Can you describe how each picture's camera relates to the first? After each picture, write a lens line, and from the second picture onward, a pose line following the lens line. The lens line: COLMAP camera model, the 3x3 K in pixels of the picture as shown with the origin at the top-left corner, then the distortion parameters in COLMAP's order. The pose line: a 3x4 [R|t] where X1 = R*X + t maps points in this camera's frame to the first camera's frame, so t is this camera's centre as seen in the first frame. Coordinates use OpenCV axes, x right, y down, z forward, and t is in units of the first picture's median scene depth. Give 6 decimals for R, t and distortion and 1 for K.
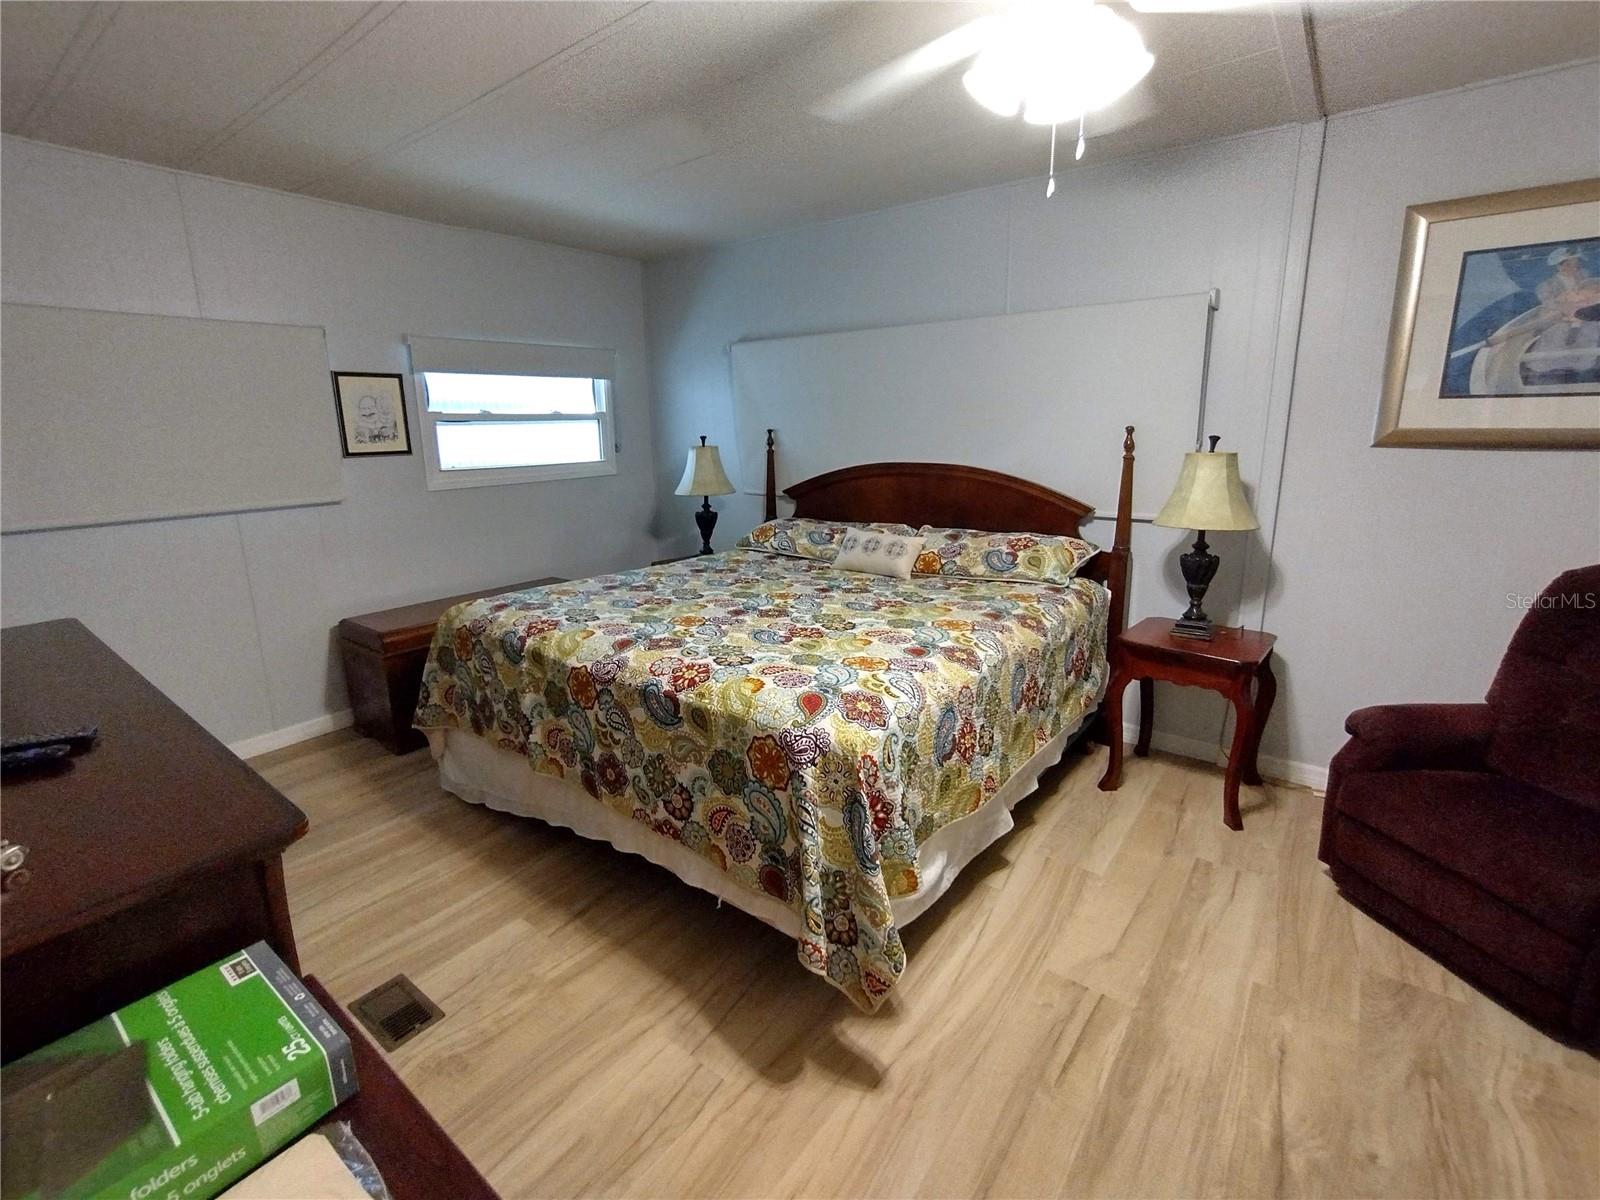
lens RADIAL K [[731.6, 0, 798.2], [0, 731.6, 582.4], [0, 0, 1]] dist [-0.002649, -0.000534]
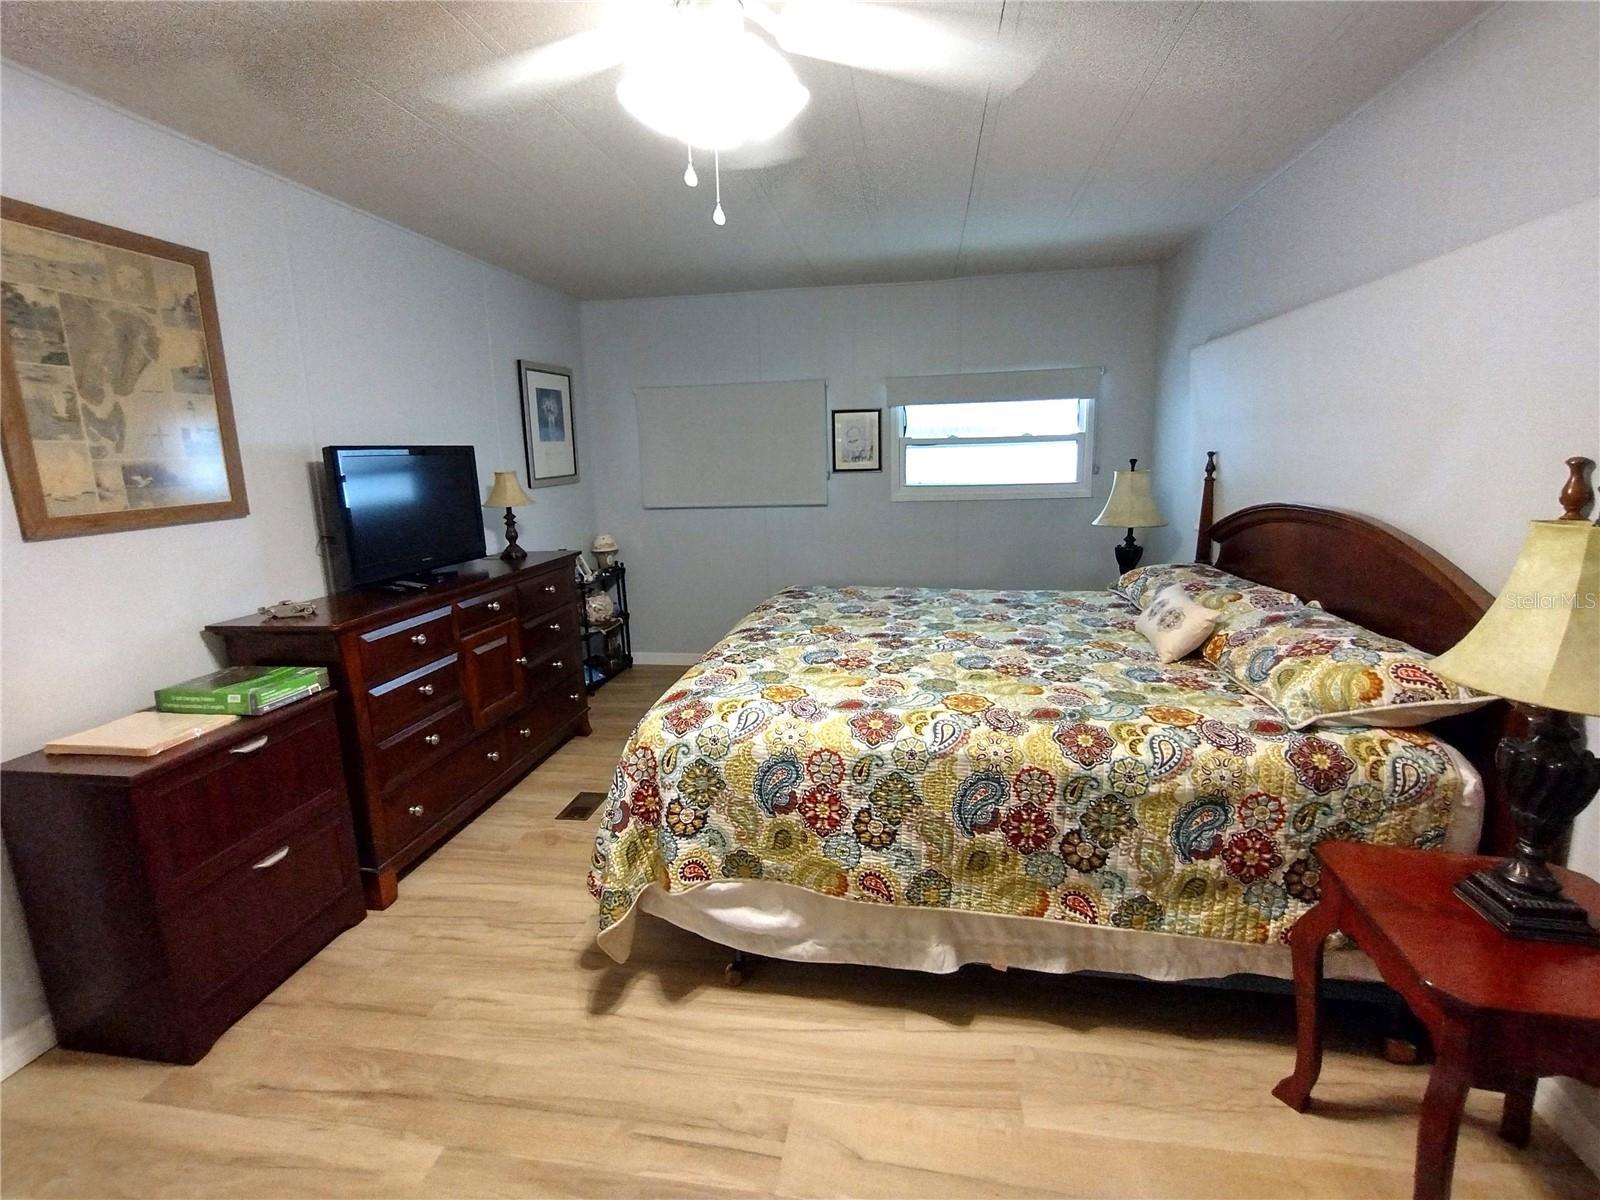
lens RADIAL K [[731.6, 0, 798.2], [0, 731.6, 582.4], [0, 0, 1]] dist [-0.002649, -0.000534]
pose [[0.466473, 0.159308, -0.870071, 0.693843], [-0.171415, 0.981281, 0.087770, -0.095587], [0.867767, 0.108201, 0.485049, 0.369715]]
